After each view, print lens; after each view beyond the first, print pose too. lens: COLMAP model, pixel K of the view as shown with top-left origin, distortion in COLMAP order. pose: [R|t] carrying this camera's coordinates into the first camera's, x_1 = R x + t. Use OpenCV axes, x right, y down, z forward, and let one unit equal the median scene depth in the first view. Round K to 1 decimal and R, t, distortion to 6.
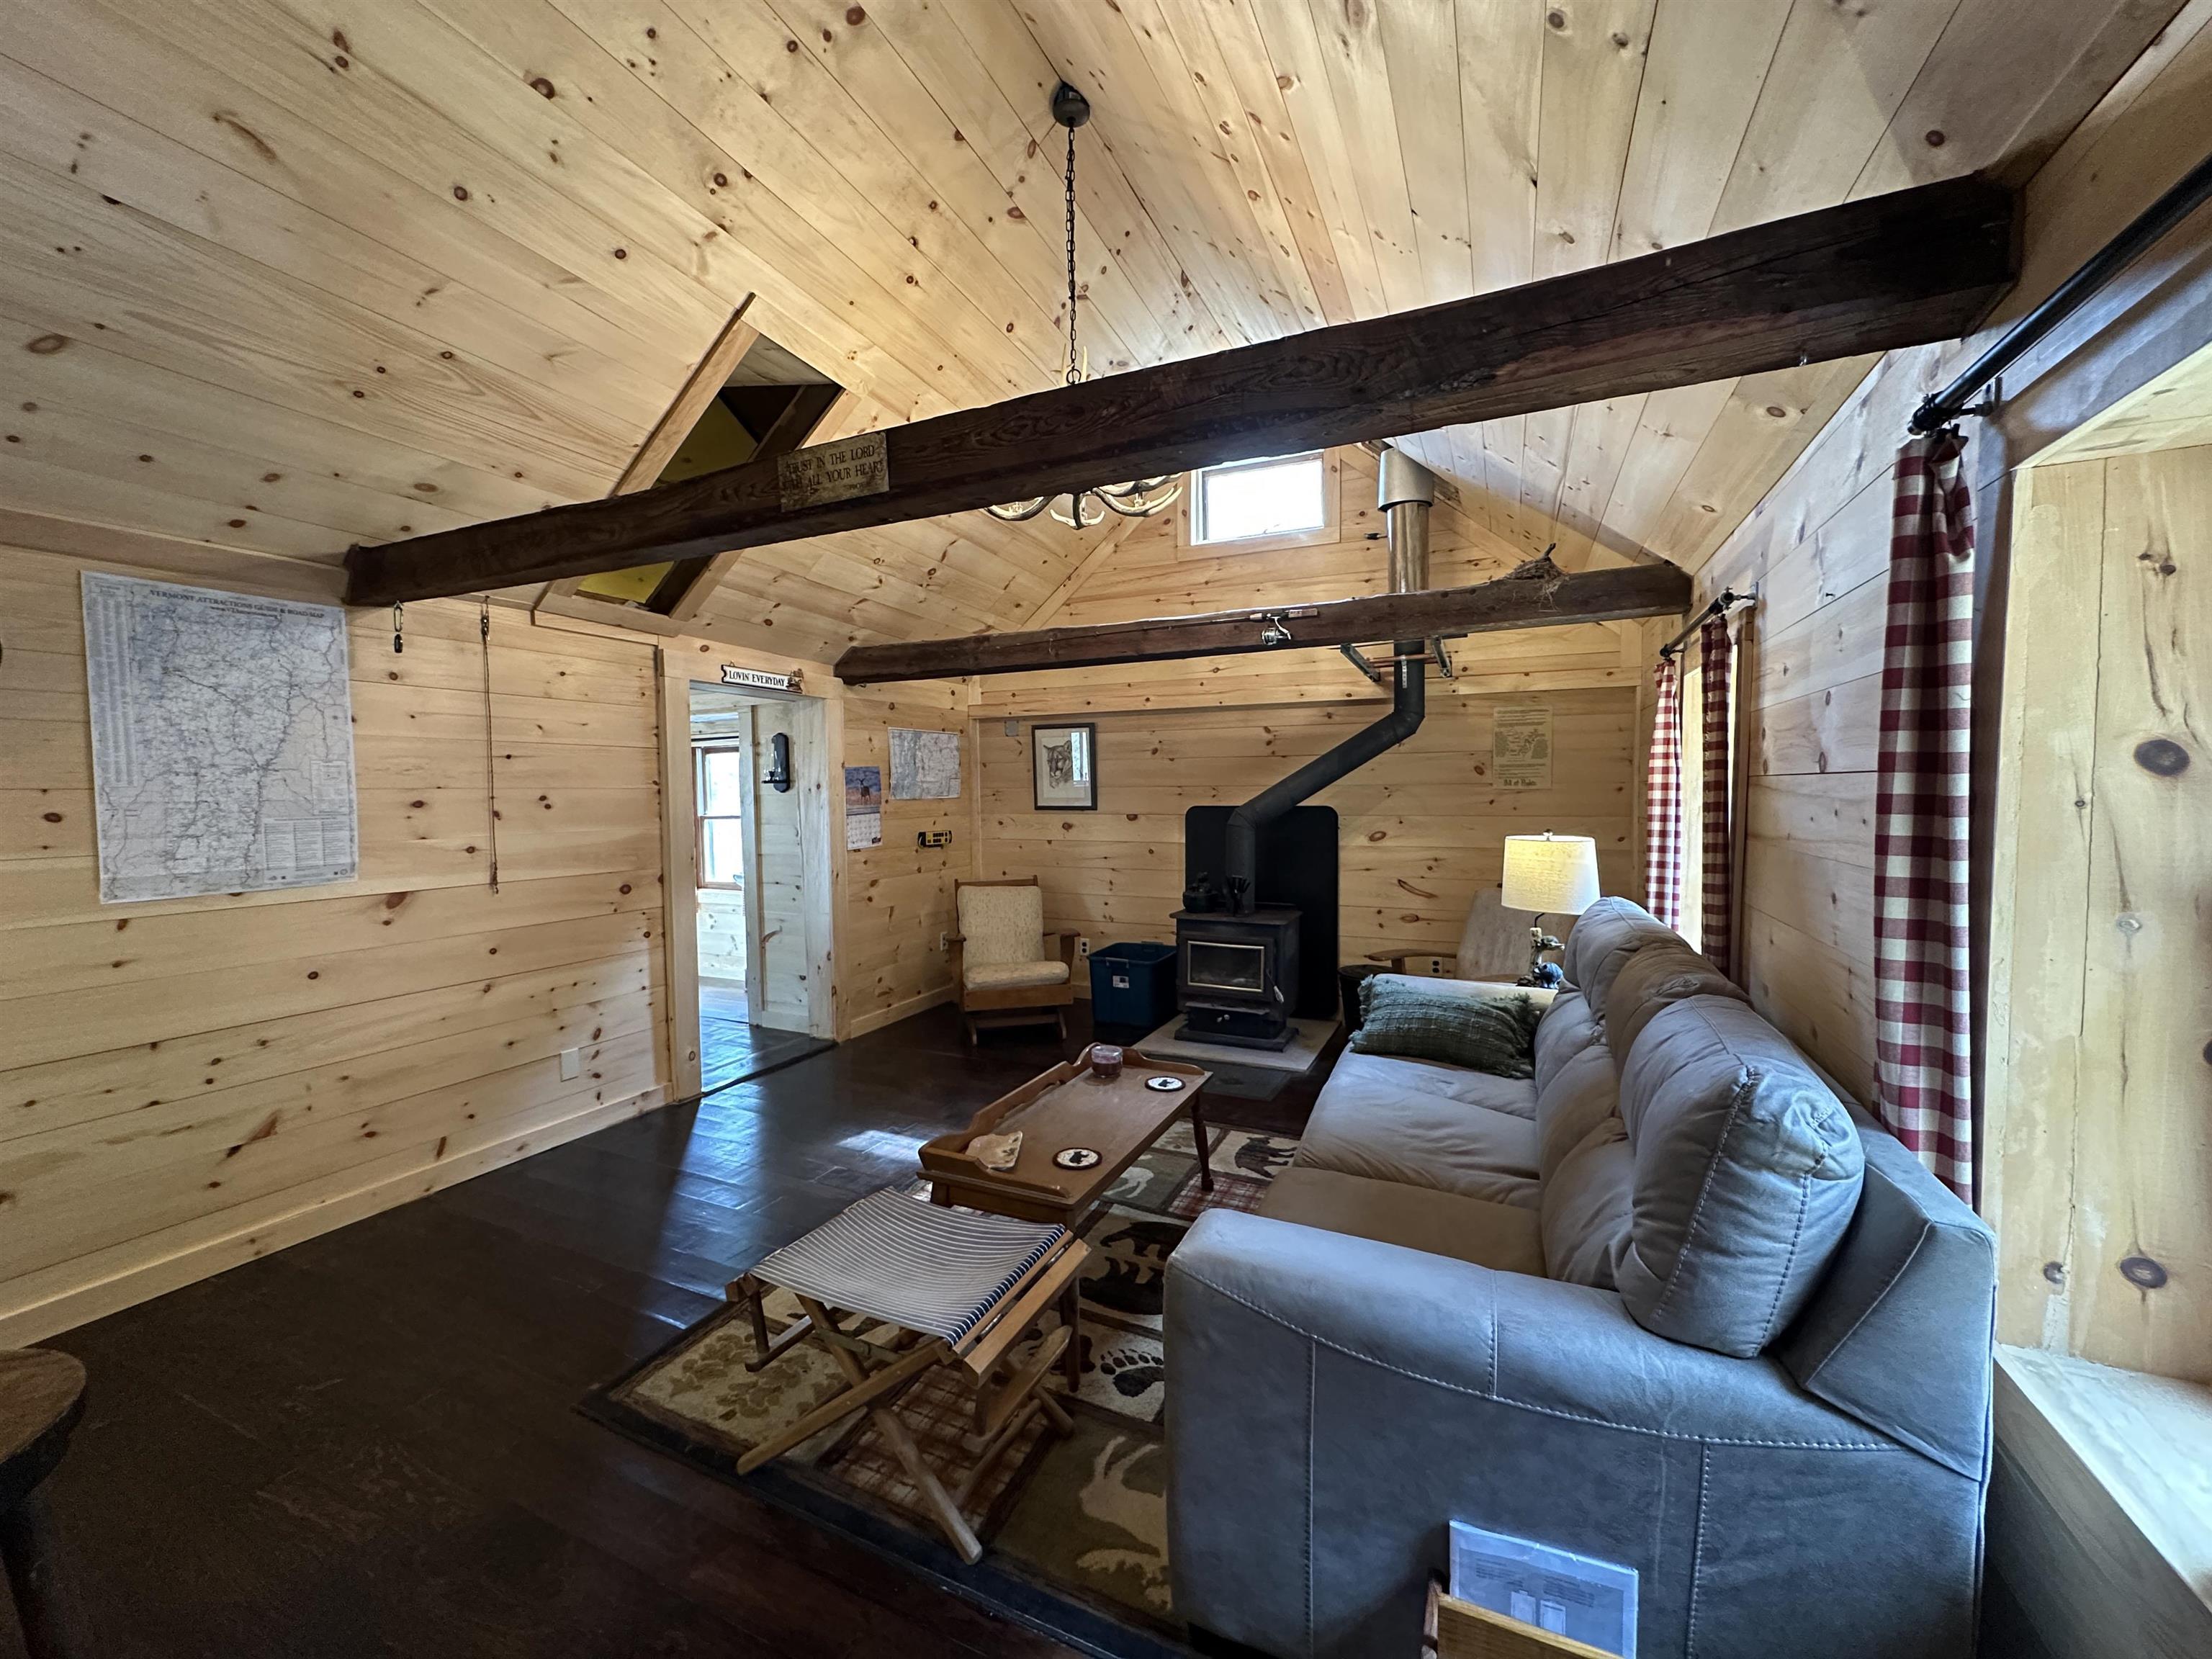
lens RADIAL K [[883.3, 0, 1107.6], [0, 883.3, 831.8], [0, 0, 1]] dist [-0.003491, 0.000048]
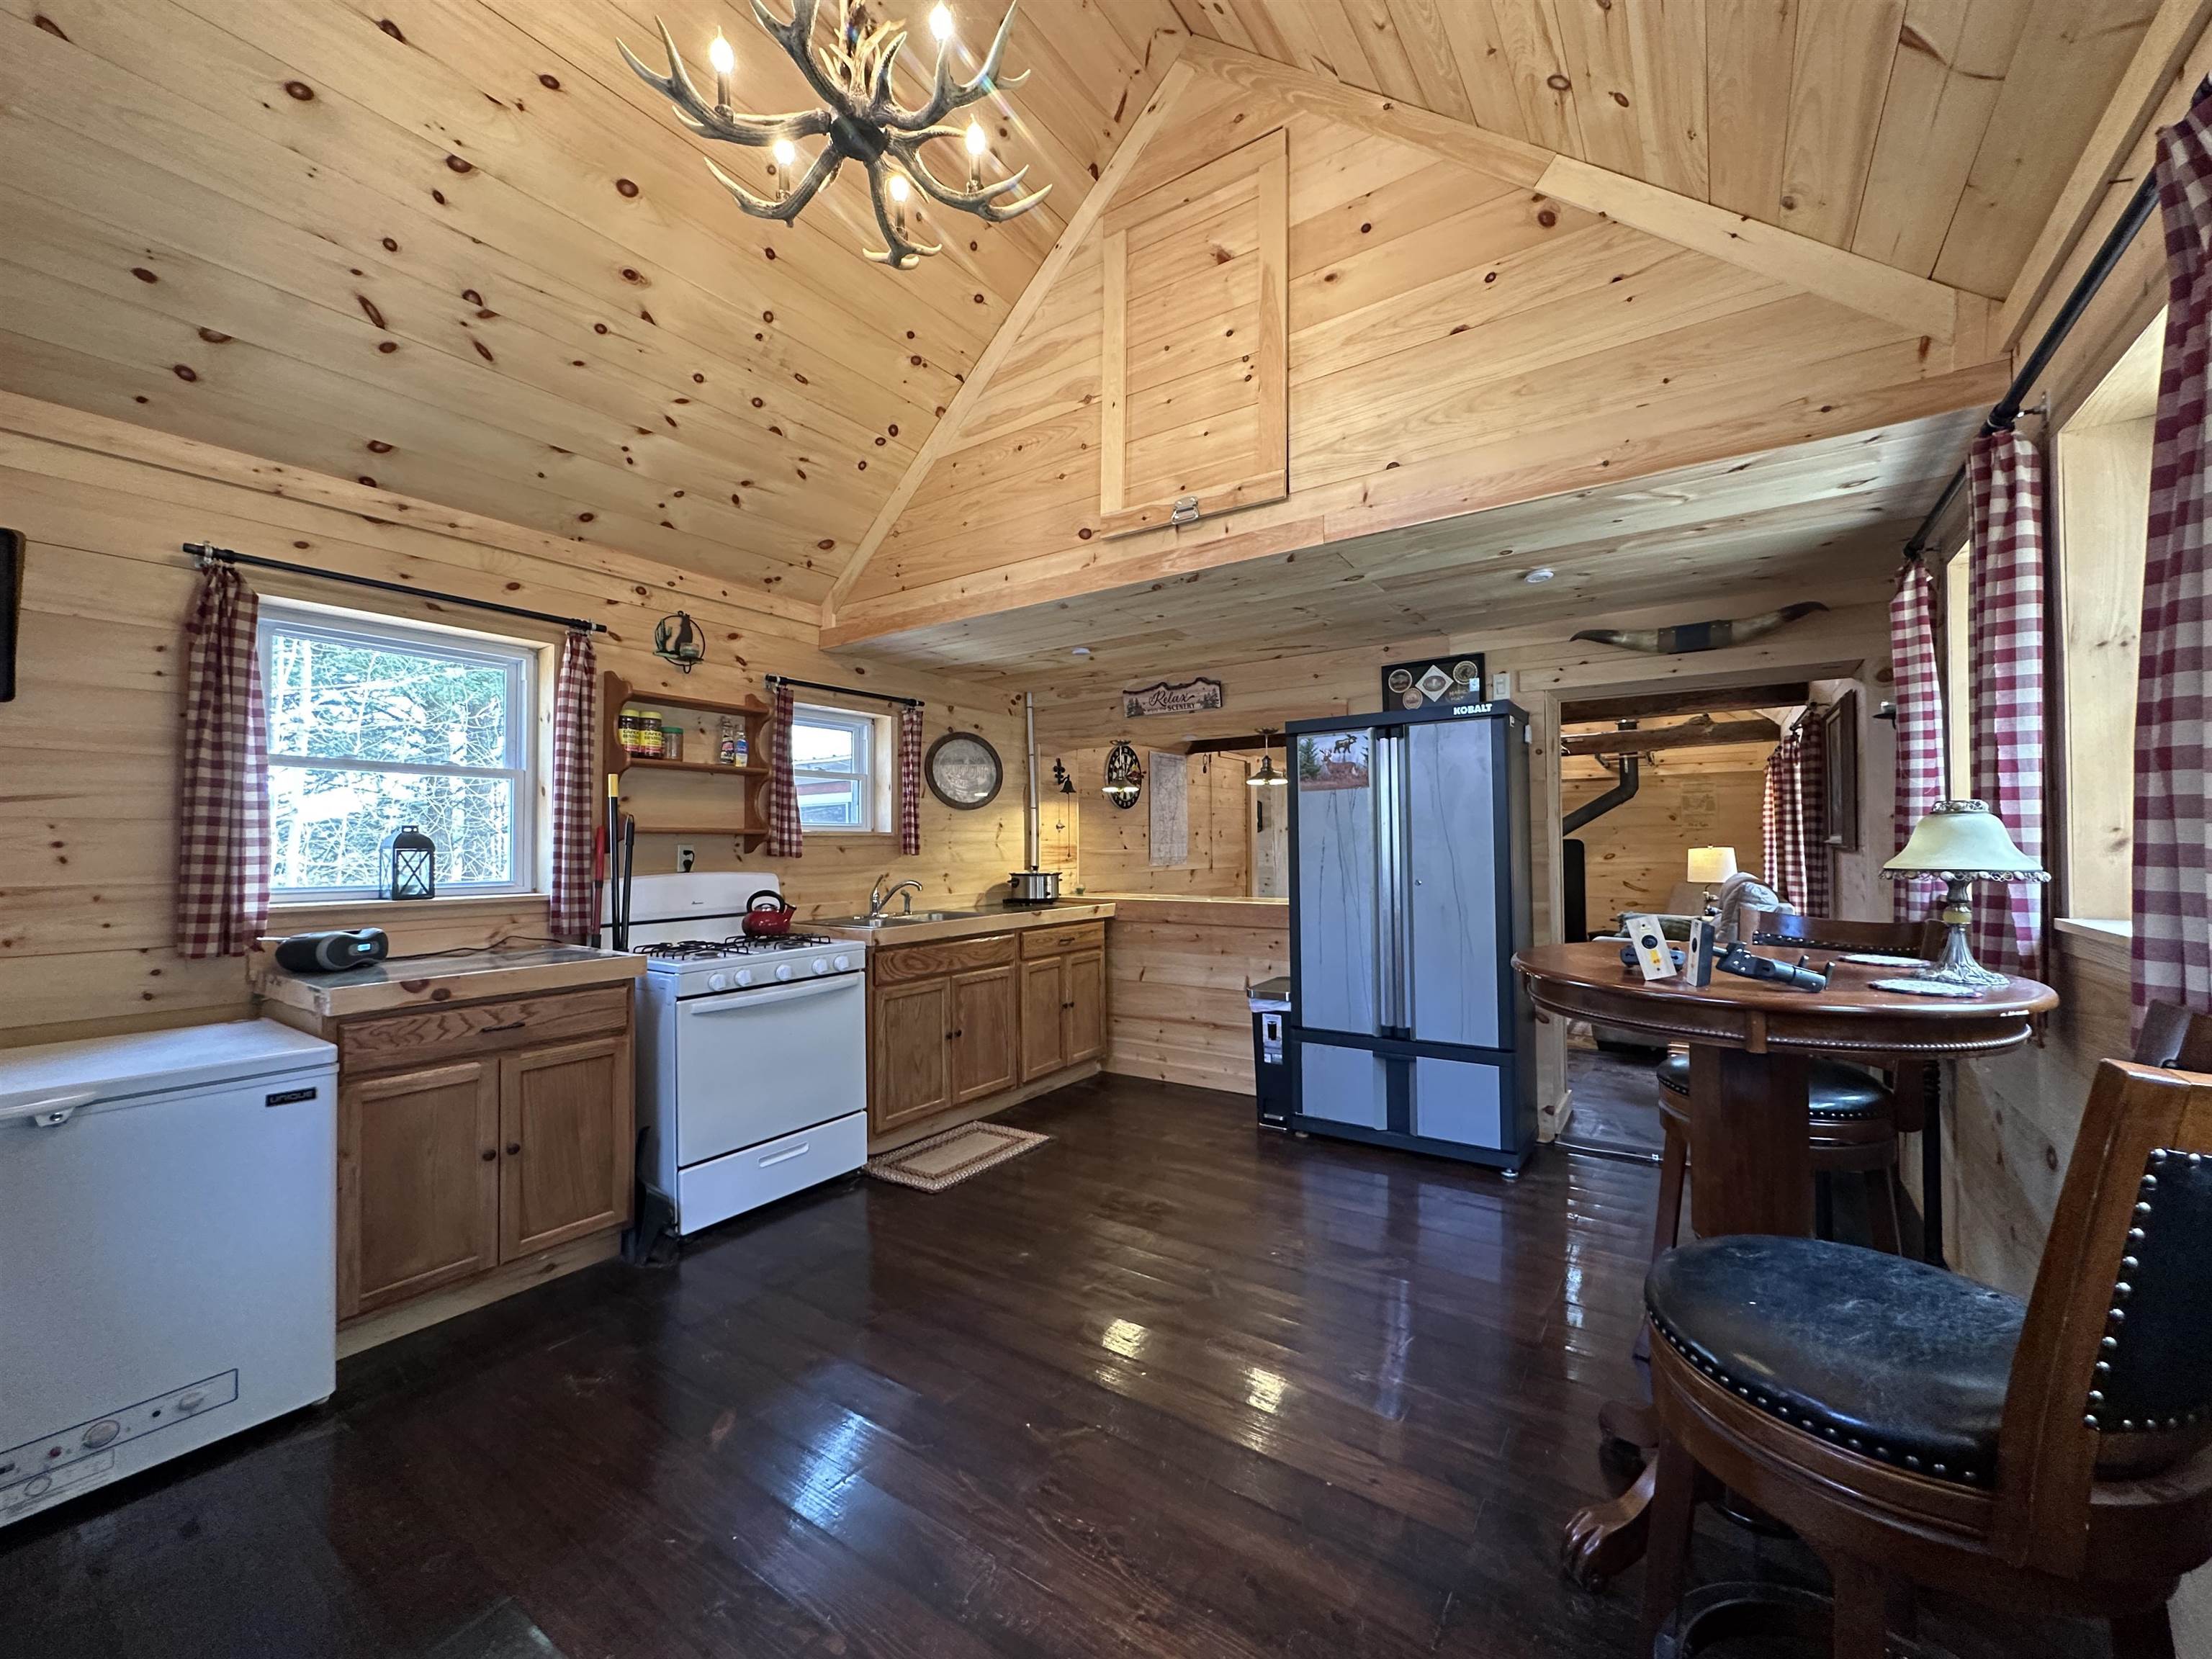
lens RADIAL K [[883.3, 0, 1100.7], [0, 883.3, 827.9], [0, 0, 1]] dist [-0.003491, 0.000048]
pose [[0.984944, -0.004815, -0.172808, -0.394997], [-0.006844, 0.997742, -0.066810, 0.074826], [0.172740, 0.066986, 0.982687, -0.914714]]
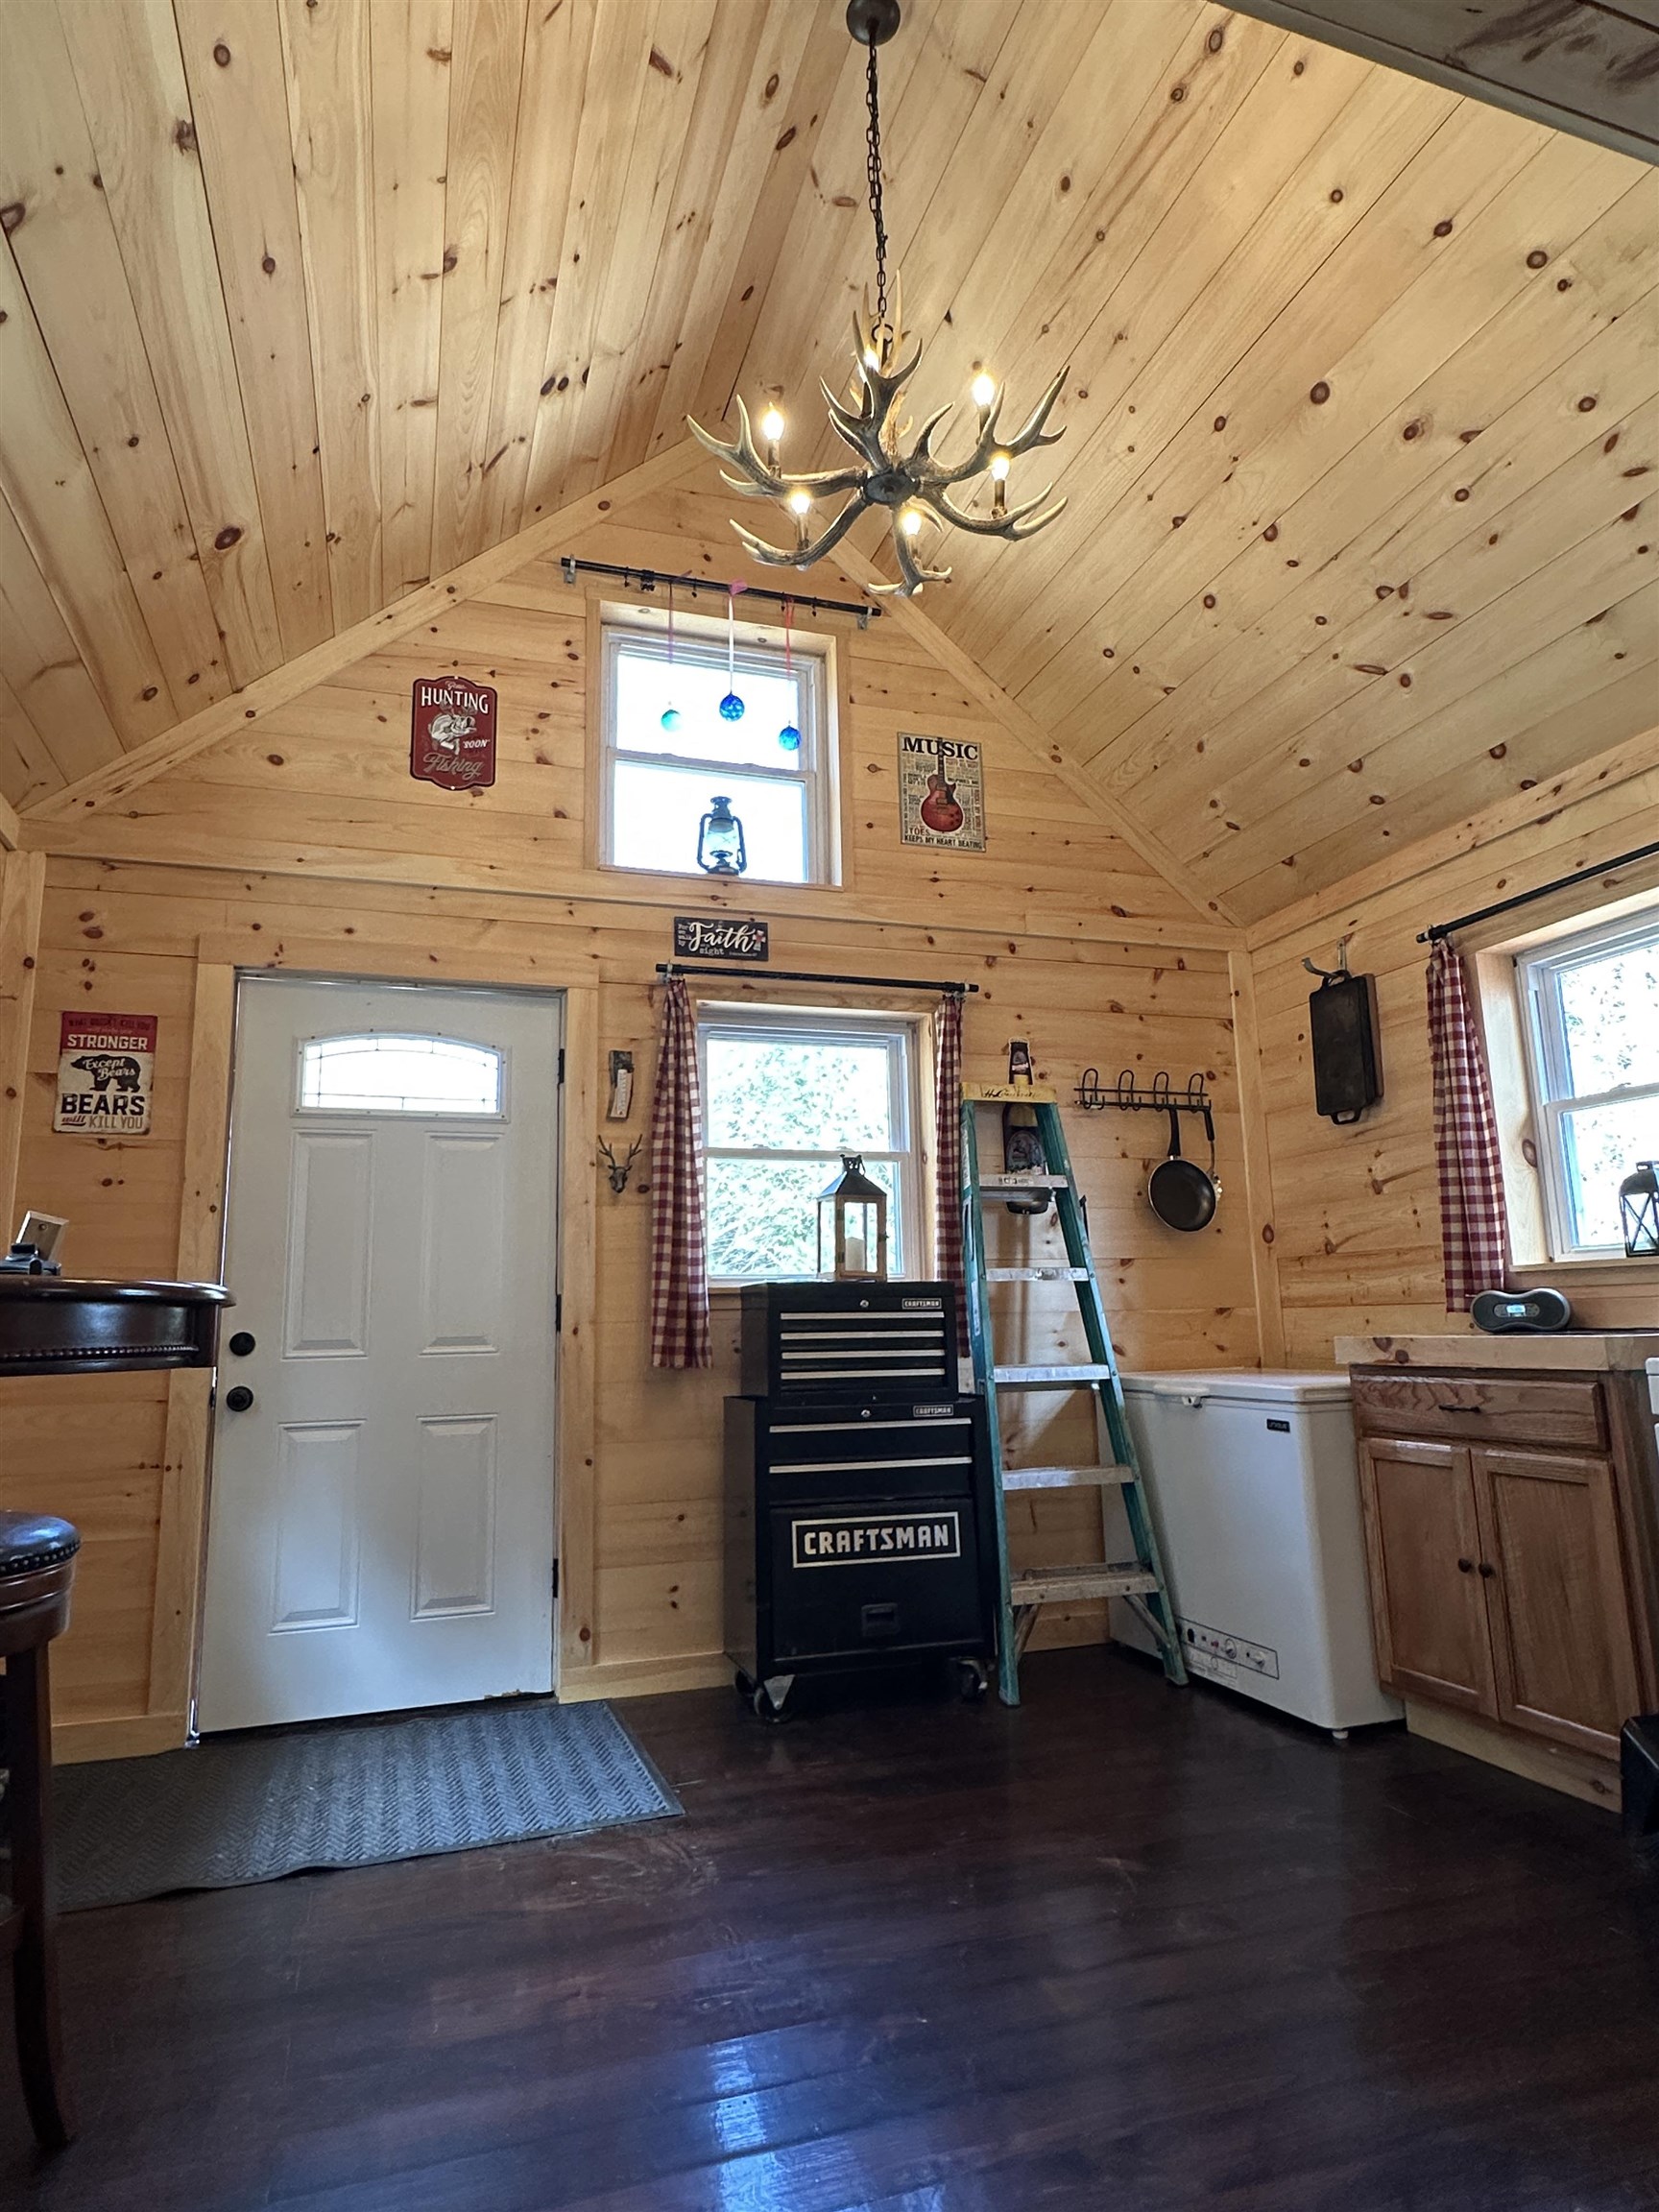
lens RADIAL K [[1264.1, 0, 833.1], [0, 1264.1, 1095.2], [0, 0, 1]] dist [-0.006809, 0.000603]
pose [[-0.725253, -0.100611, -0.681091, -0.189184], [-0.005496, 0.990079, -0.140402, 0.098181], [0.688460, -0.098084, -0.718611, -0.211098]]
